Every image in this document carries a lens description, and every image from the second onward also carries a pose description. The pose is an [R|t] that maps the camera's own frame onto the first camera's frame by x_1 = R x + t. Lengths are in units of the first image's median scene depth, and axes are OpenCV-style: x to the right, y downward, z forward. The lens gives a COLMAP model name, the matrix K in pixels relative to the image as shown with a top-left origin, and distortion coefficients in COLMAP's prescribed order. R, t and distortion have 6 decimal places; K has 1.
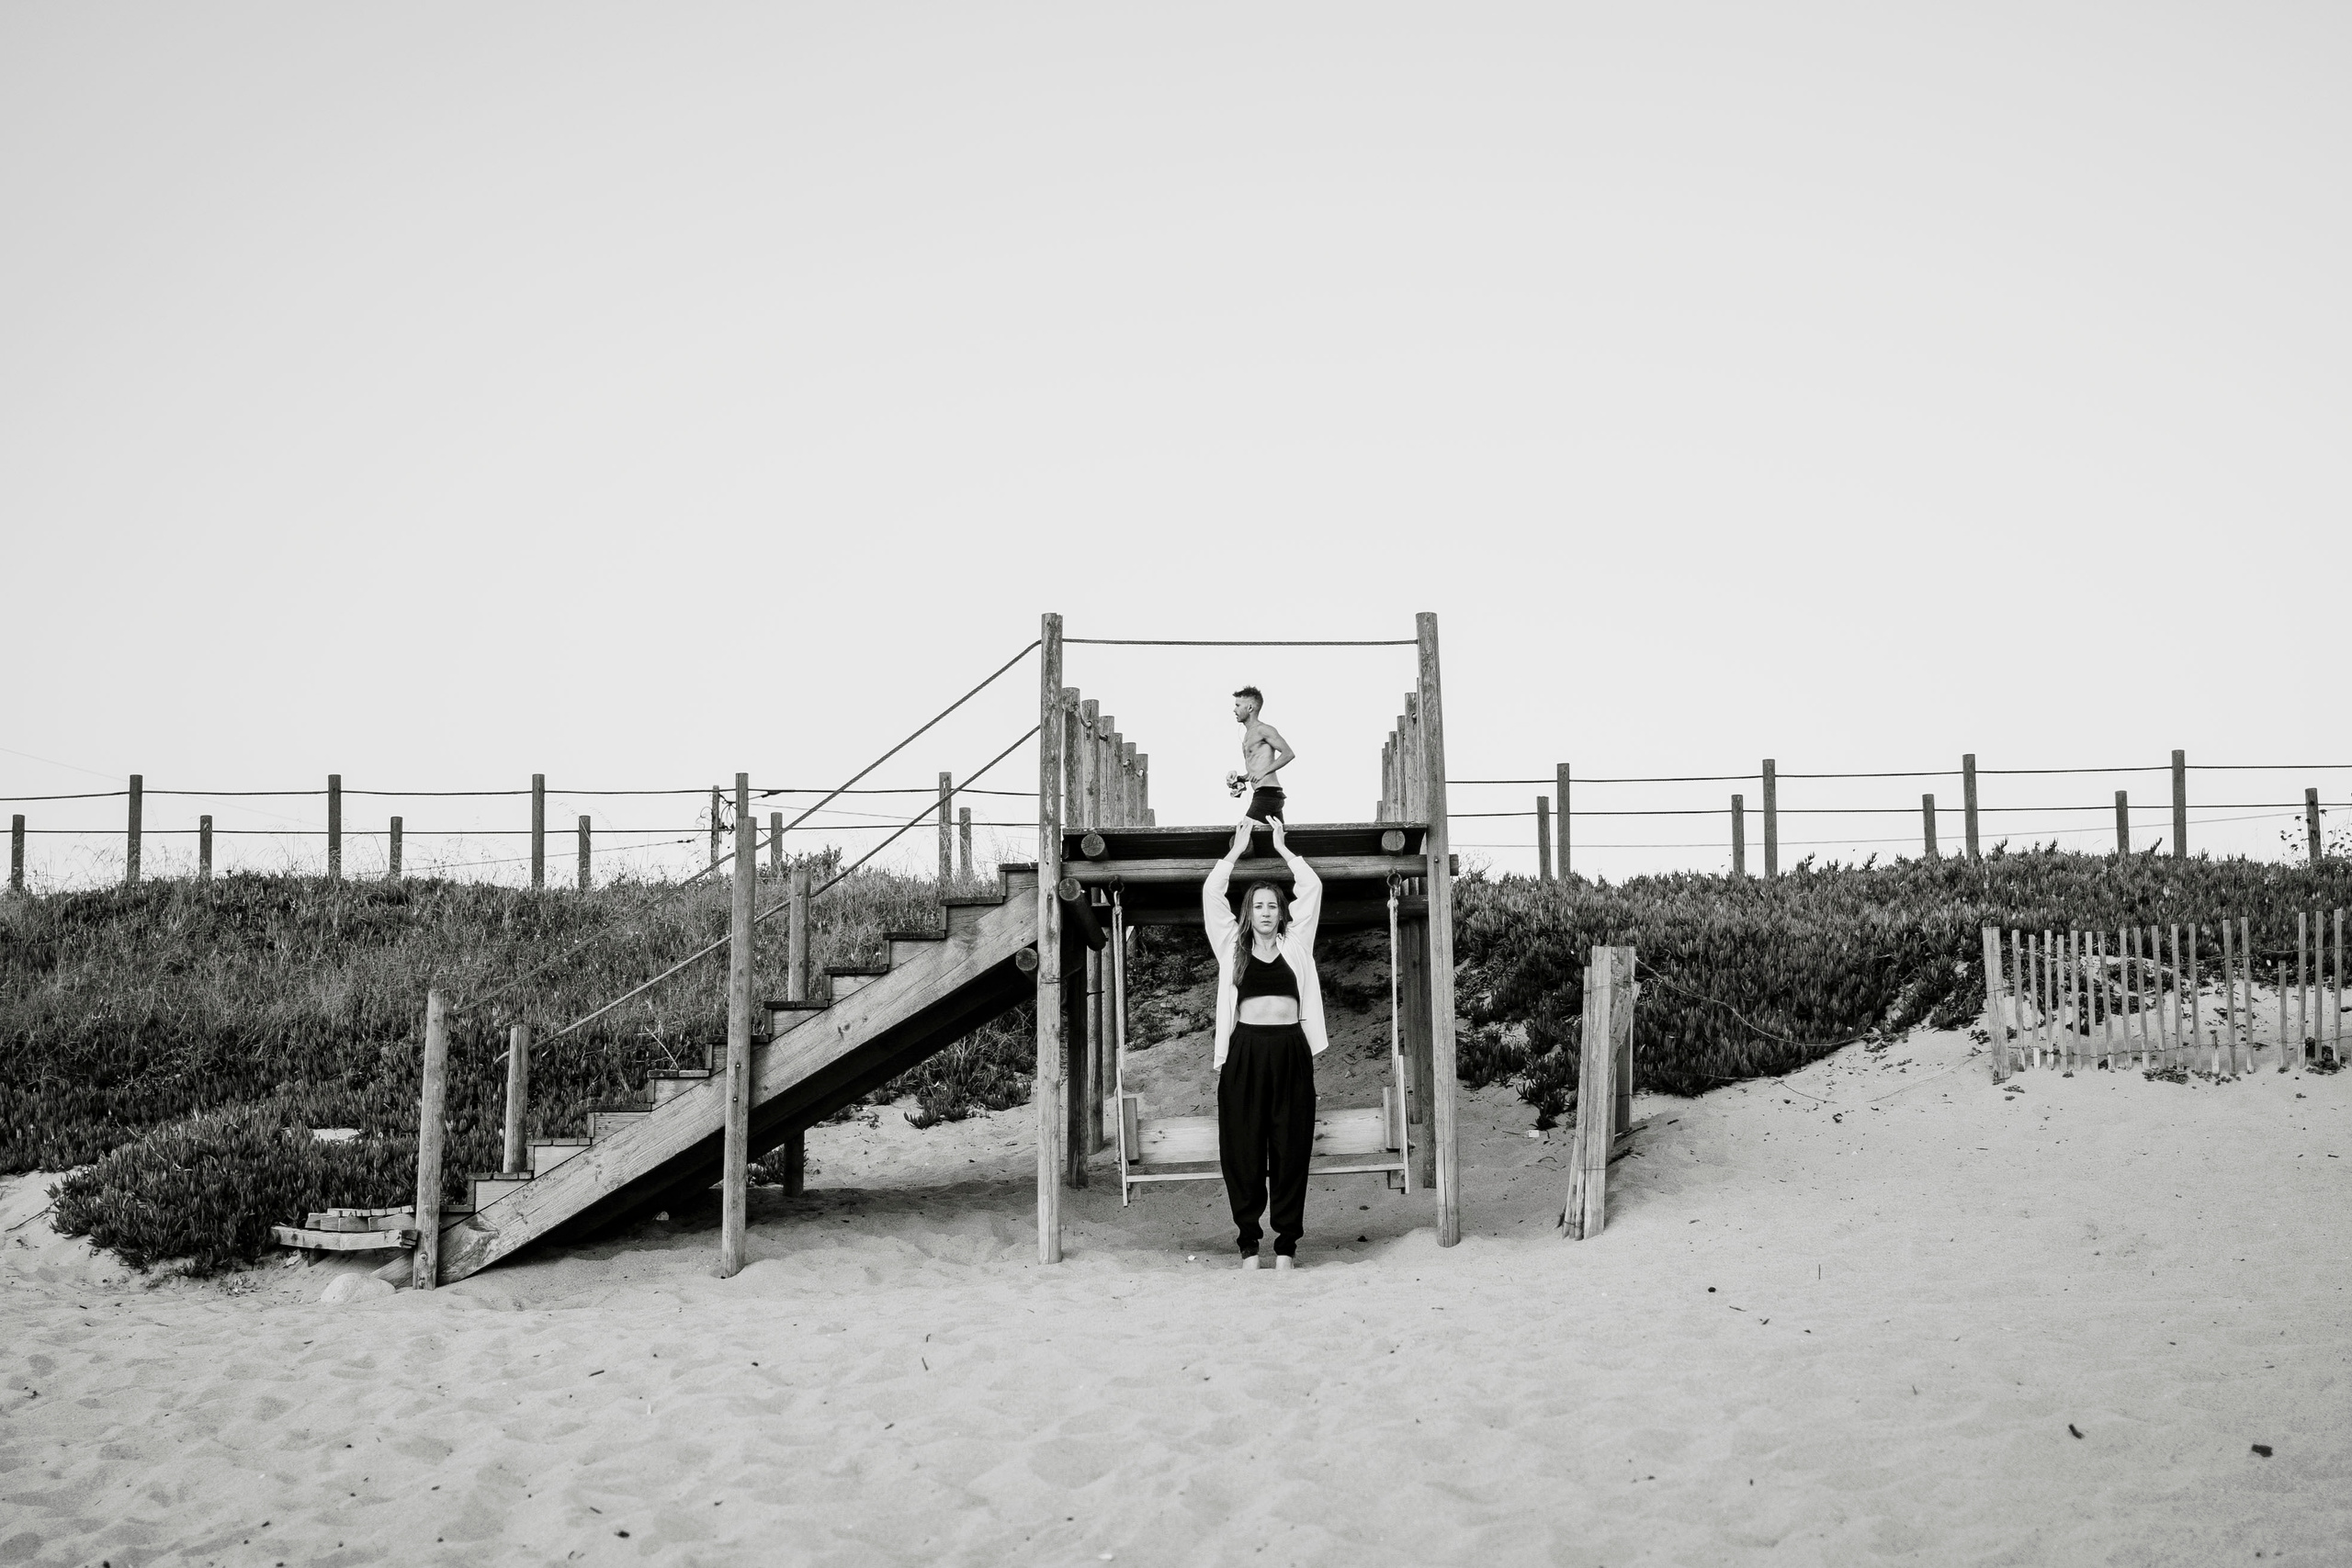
lens RADIAL K [[3622.8, 0, 1172.1], [0, 3622.8, 786.0], [0, 0, 1]] dist [-0.048406, 0.000000]
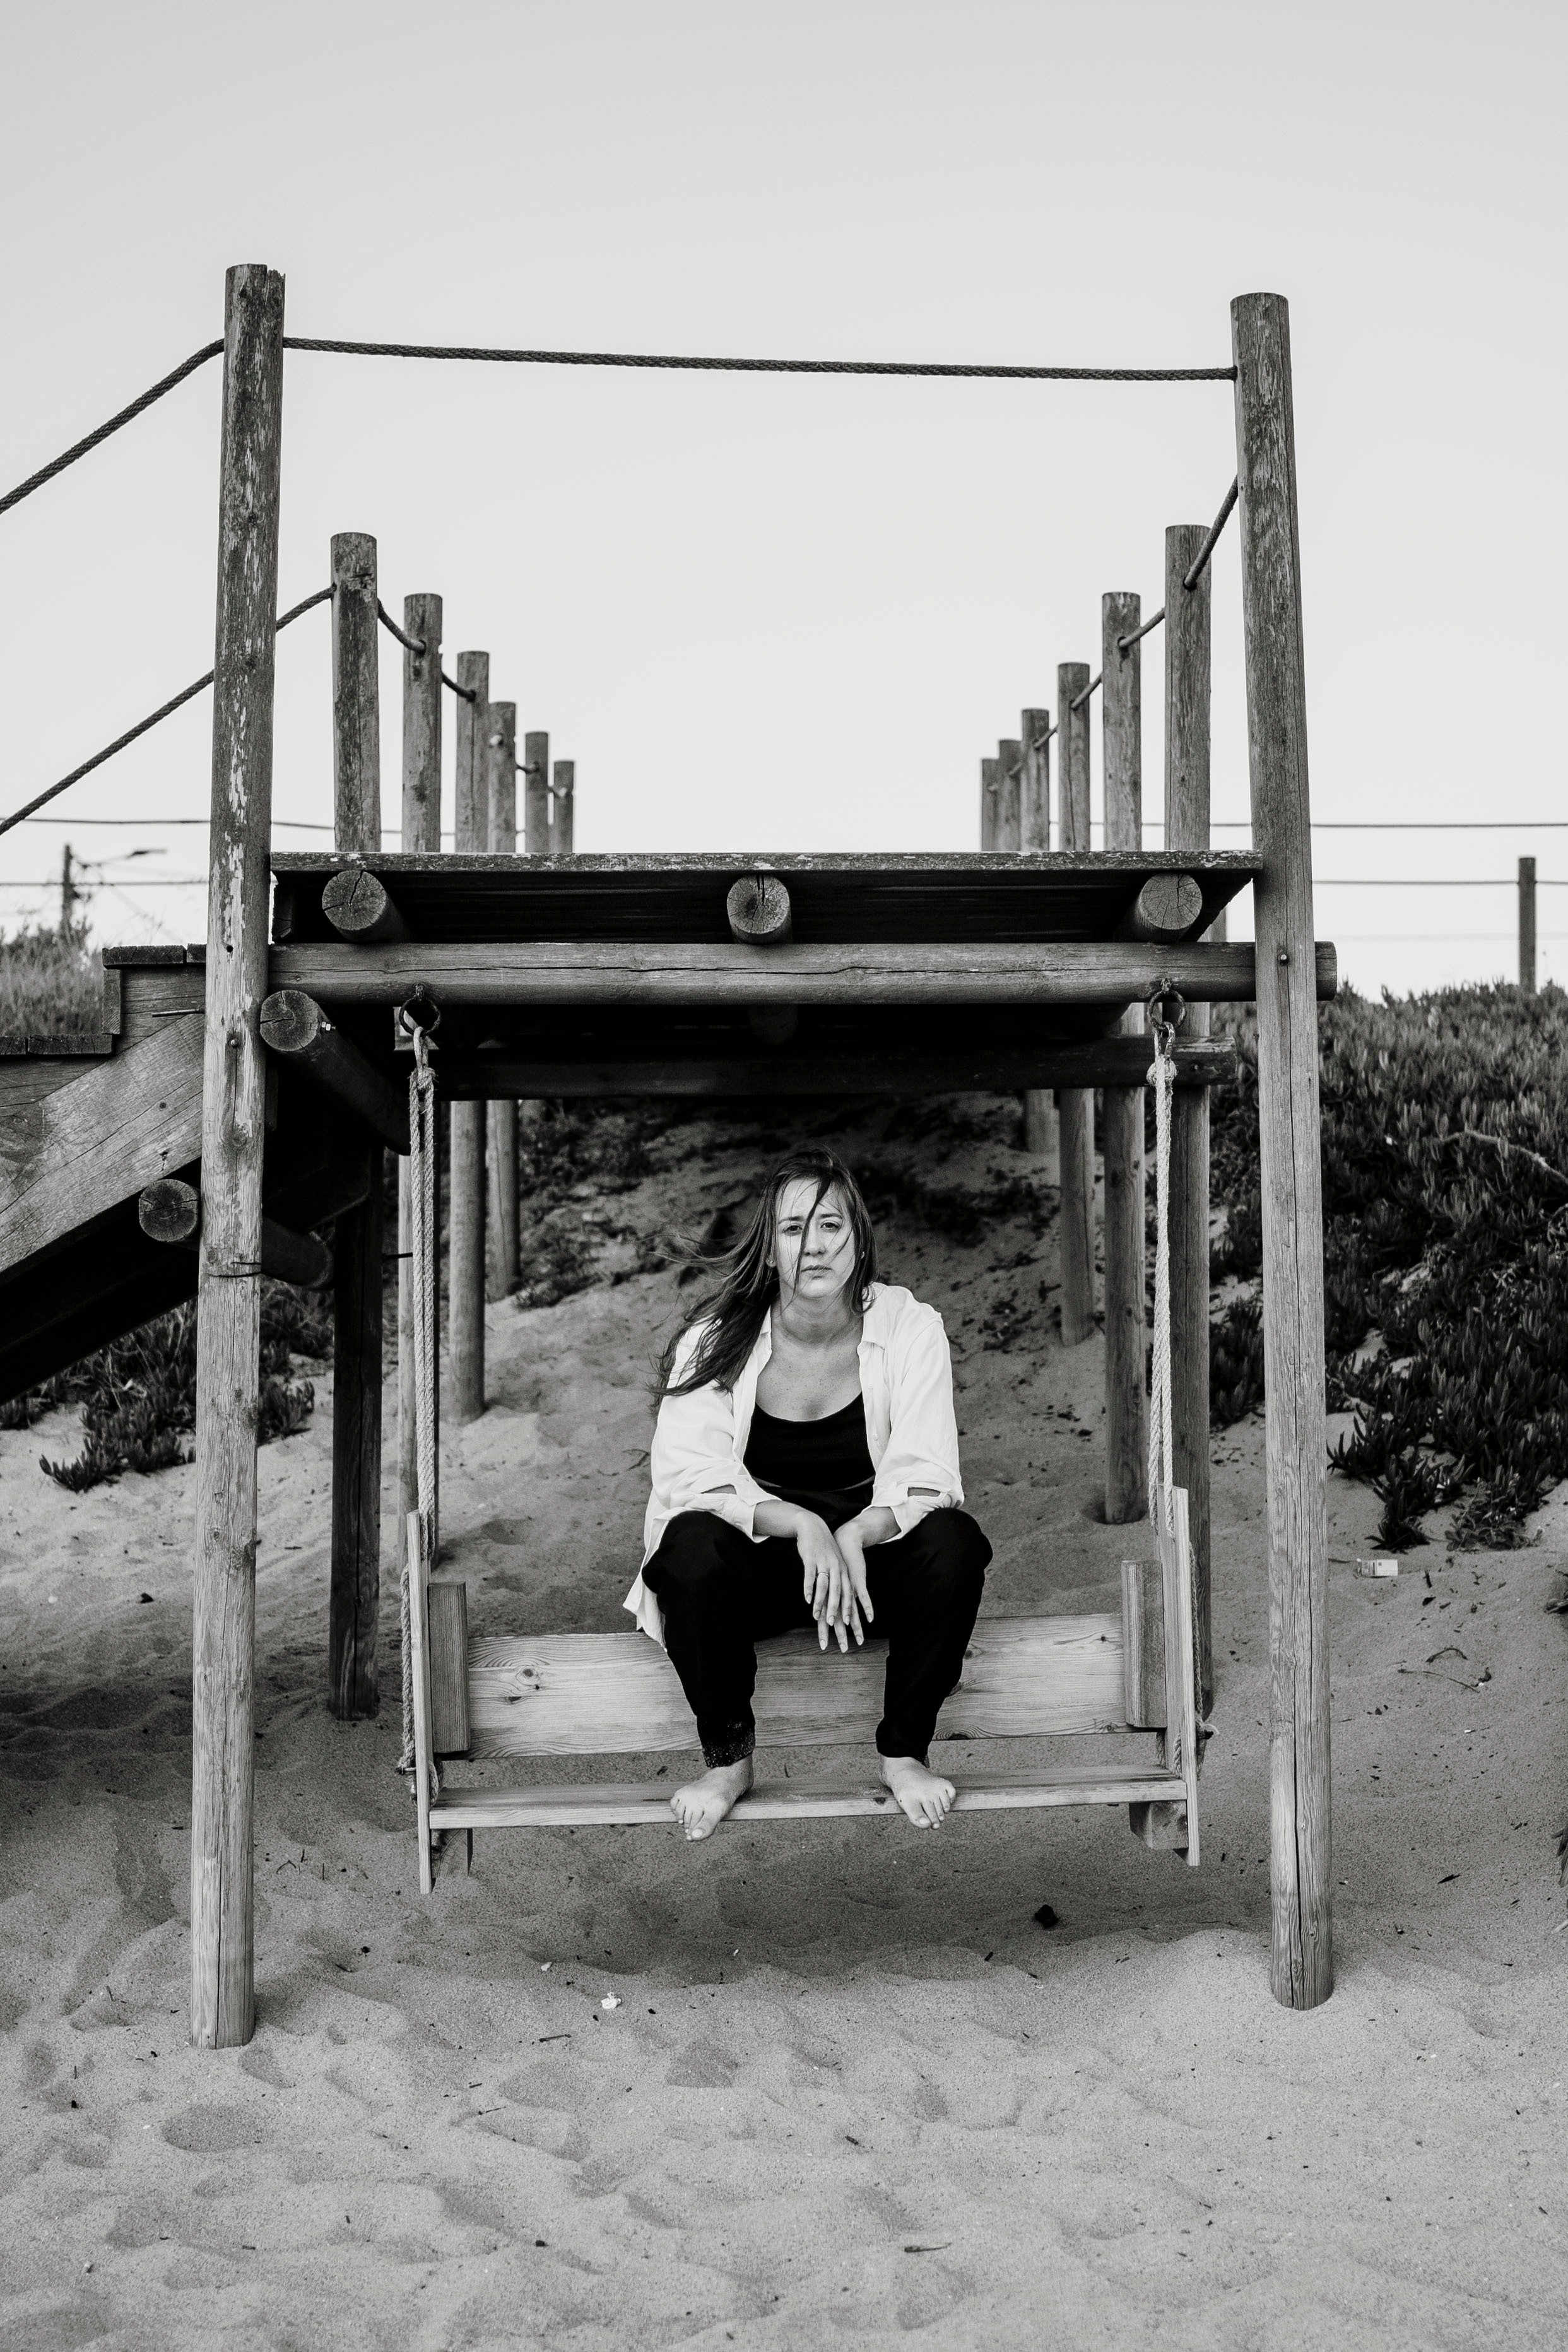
lens RADIAL K [[3623.0, 0, 773.3], [0, 3623.0, 1184.7], [0, 0, 1]] dist [-0.048406, 0.000000]
pose [[0.999278, 0.014214, 0.035239, 0.007985], [-0.017190, 0.996178, 0.085644, 0.012715], [-0.033887, -0.086188, 0.995702, 0.623350]]
